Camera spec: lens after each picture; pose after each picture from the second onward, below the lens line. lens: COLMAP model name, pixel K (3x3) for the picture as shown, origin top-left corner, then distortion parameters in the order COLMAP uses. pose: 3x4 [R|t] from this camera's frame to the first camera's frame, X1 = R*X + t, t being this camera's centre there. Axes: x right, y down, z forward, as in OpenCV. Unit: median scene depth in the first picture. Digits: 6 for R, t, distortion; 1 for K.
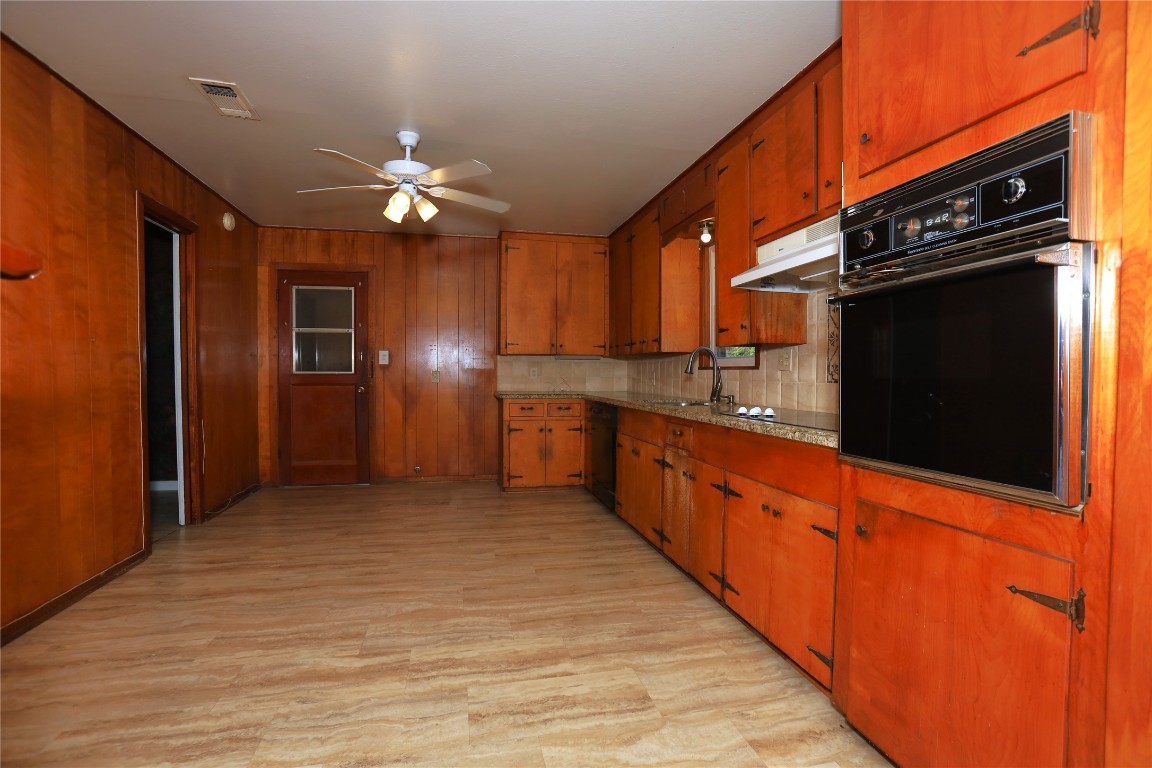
lens RADIAL K [[542.9, 0, 574.5], [0, 542.9, 386.9], [0, 0, 1]] dist [-0.046595, 0.002102]
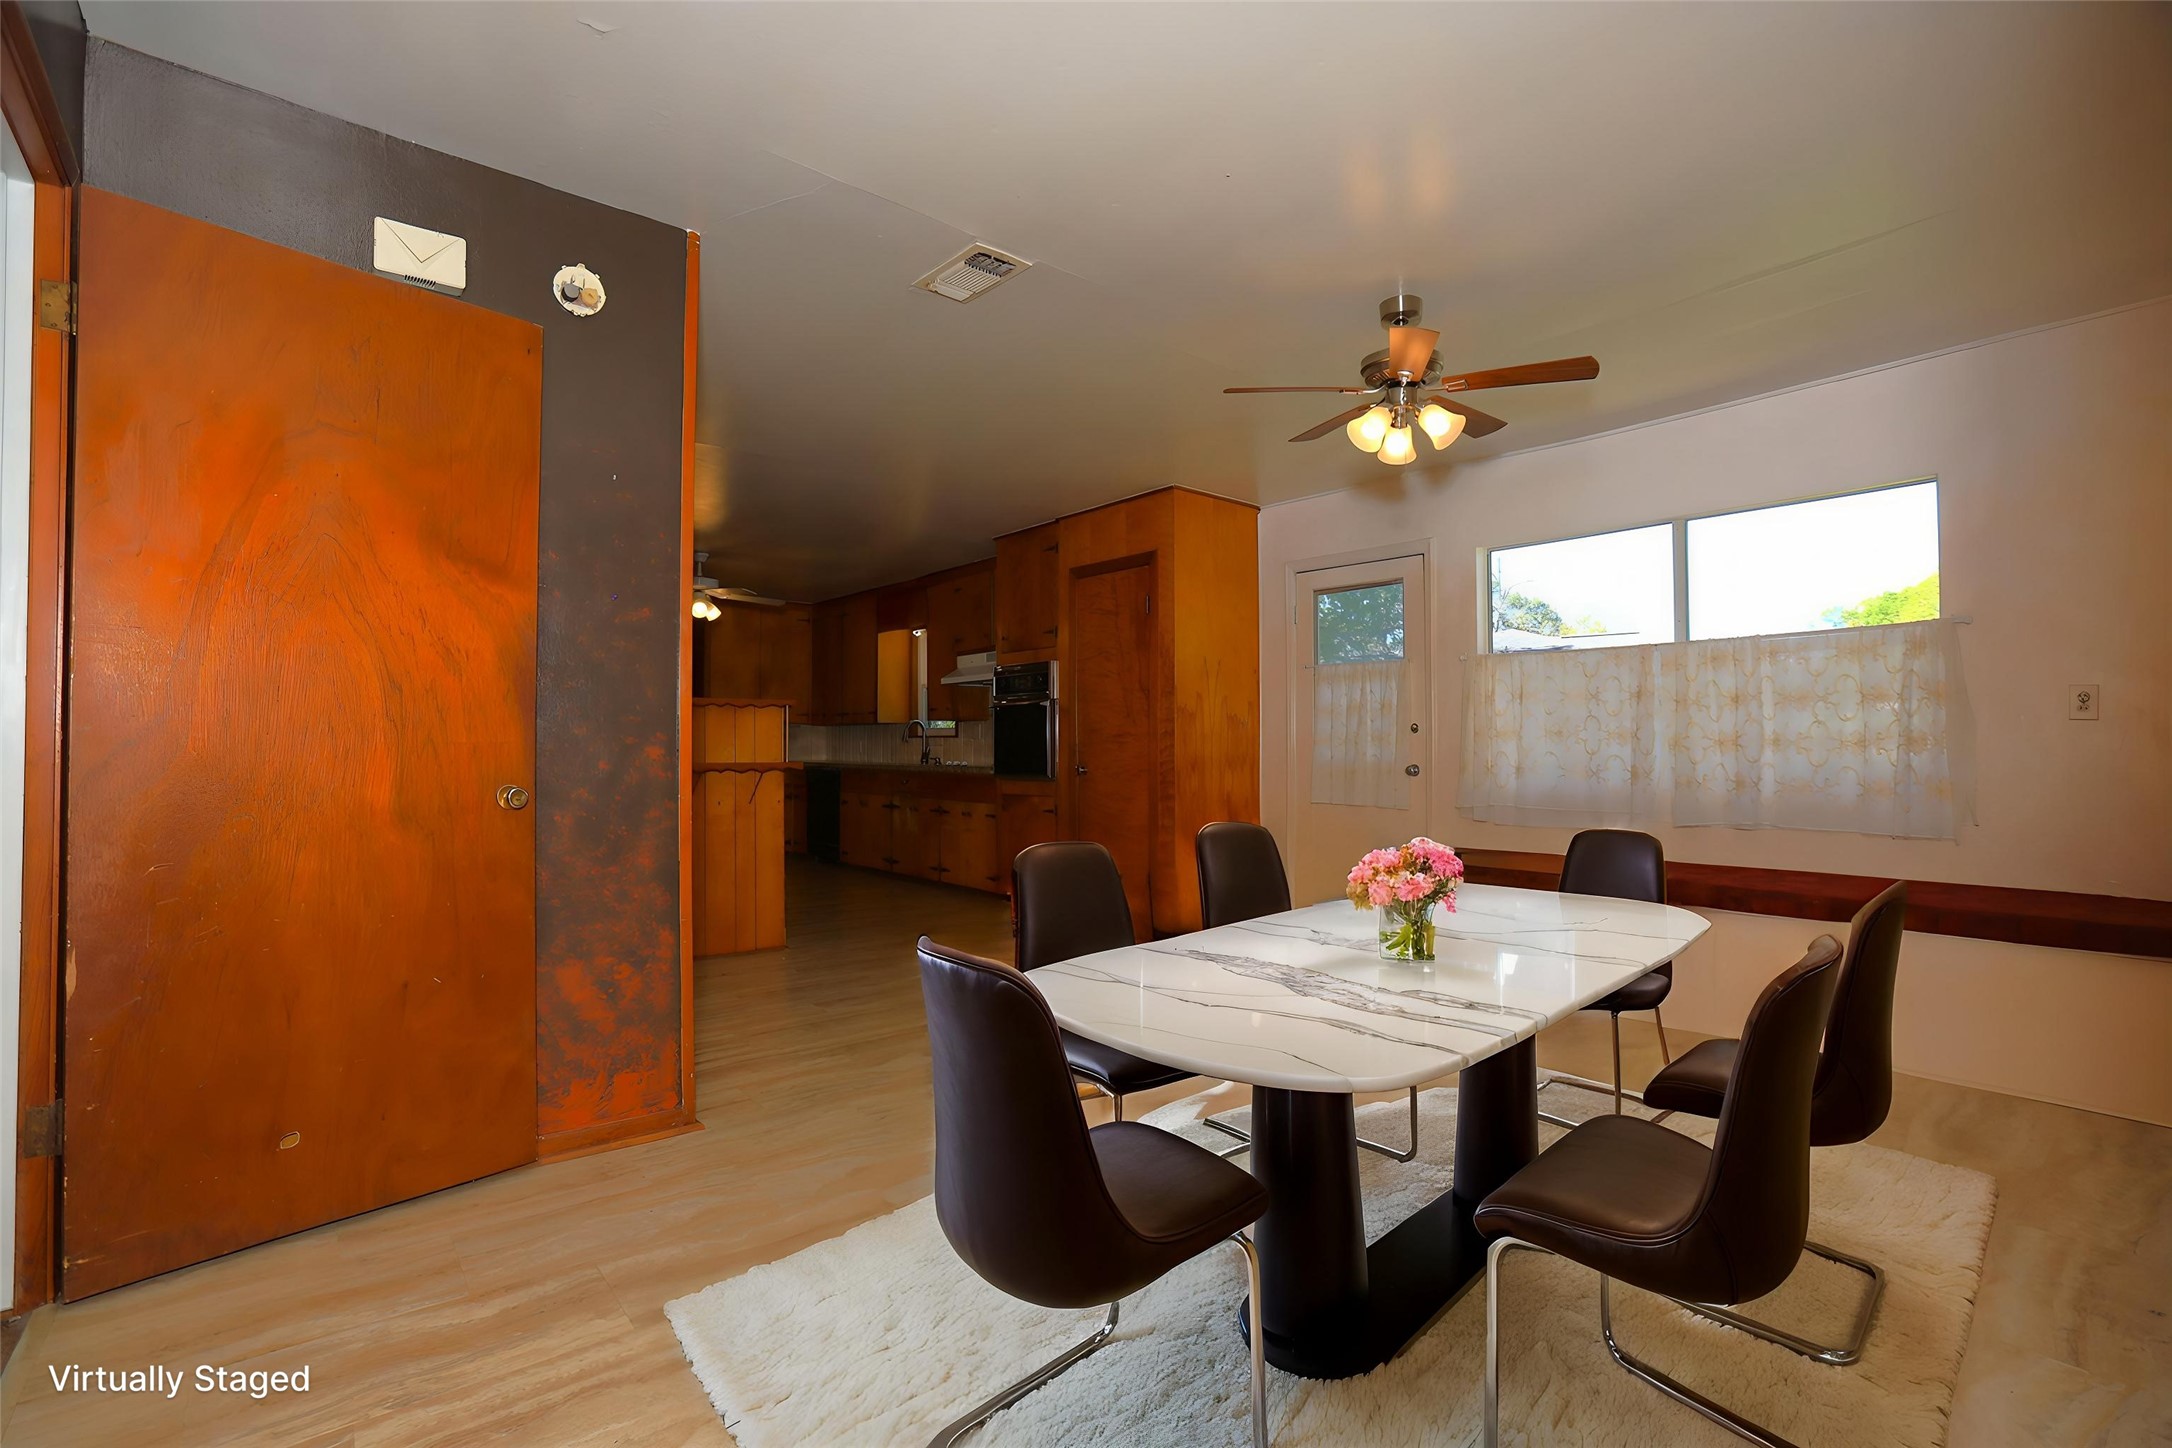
lens RADIAL K [[990.9, 0, 1090.4], [0, 990.9, 721.2], [0, 0, 1]] dist [-0.000935, 0.000029]
pose [[0.893329, 0.010478, 0.449282, -0.521704], [0.012205, 0.998794, -0.047562, 0.052553], [-0.449238, 0.047972, 0.892123, -1.489753]]
